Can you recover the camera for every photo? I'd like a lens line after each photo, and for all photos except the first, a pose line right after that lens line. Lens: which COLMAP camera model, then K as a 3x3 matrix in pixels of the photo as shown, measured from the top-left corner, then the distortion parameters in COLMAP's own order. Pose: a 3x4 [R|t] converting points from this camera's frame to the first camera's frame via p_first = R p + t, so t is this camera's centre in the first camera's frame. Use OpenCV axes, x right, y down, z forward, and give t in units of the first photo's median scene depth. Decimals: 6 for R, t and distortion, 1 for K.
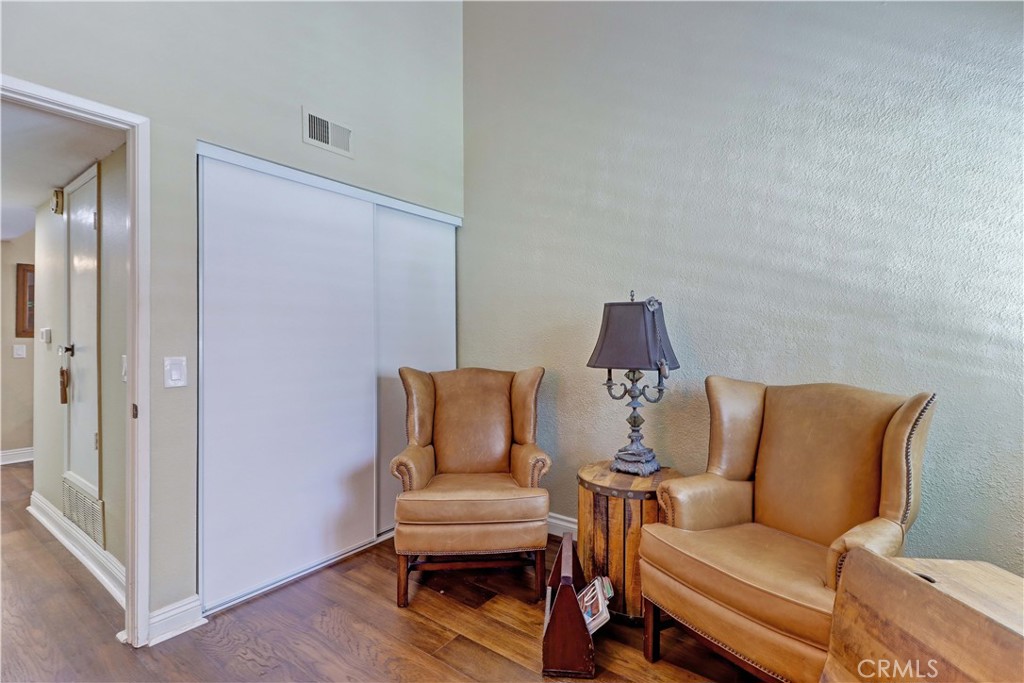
lens RADIAL K [[478.0, 0, 521.5], [0, 478.0, 334.4], [0, 0, 1]] dist [0.023024, -0.011455]
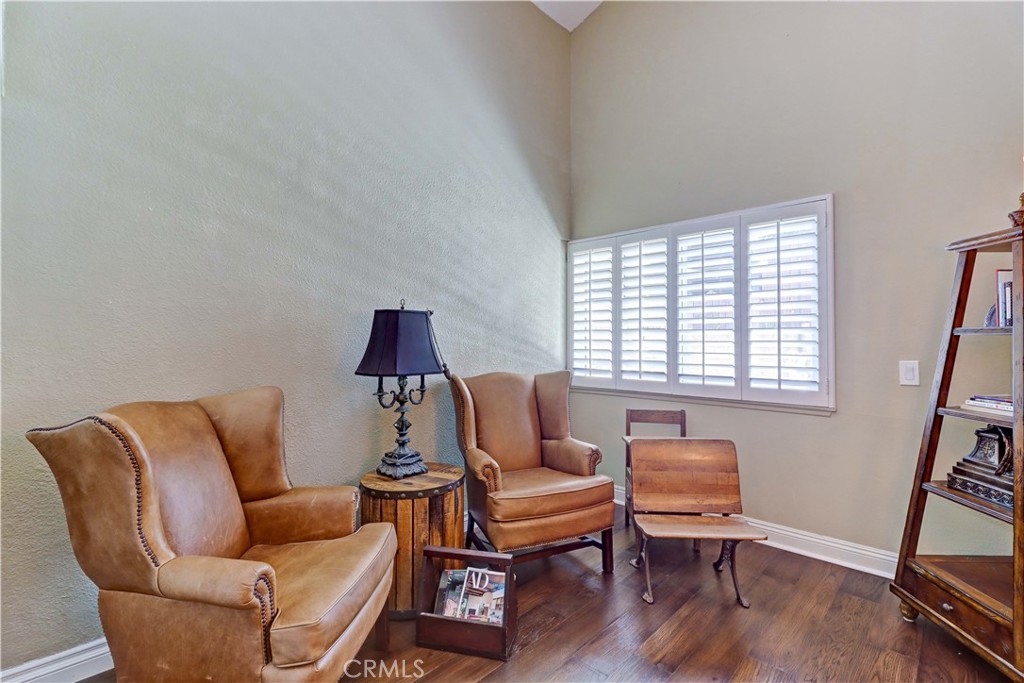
lens RADIAL K [[478.0, 0, 521.5], [0, 478.0, 334.4], [0, 0, 1]] dist [0.023024, -0.011455]
pose [[0.116145, 0.012124, 0.993158, -0.763029], [-0.001234, 0.999926, -0.012063, -0.003086], [-0.993231, 0.000175, 0.116152, 0.627508]]
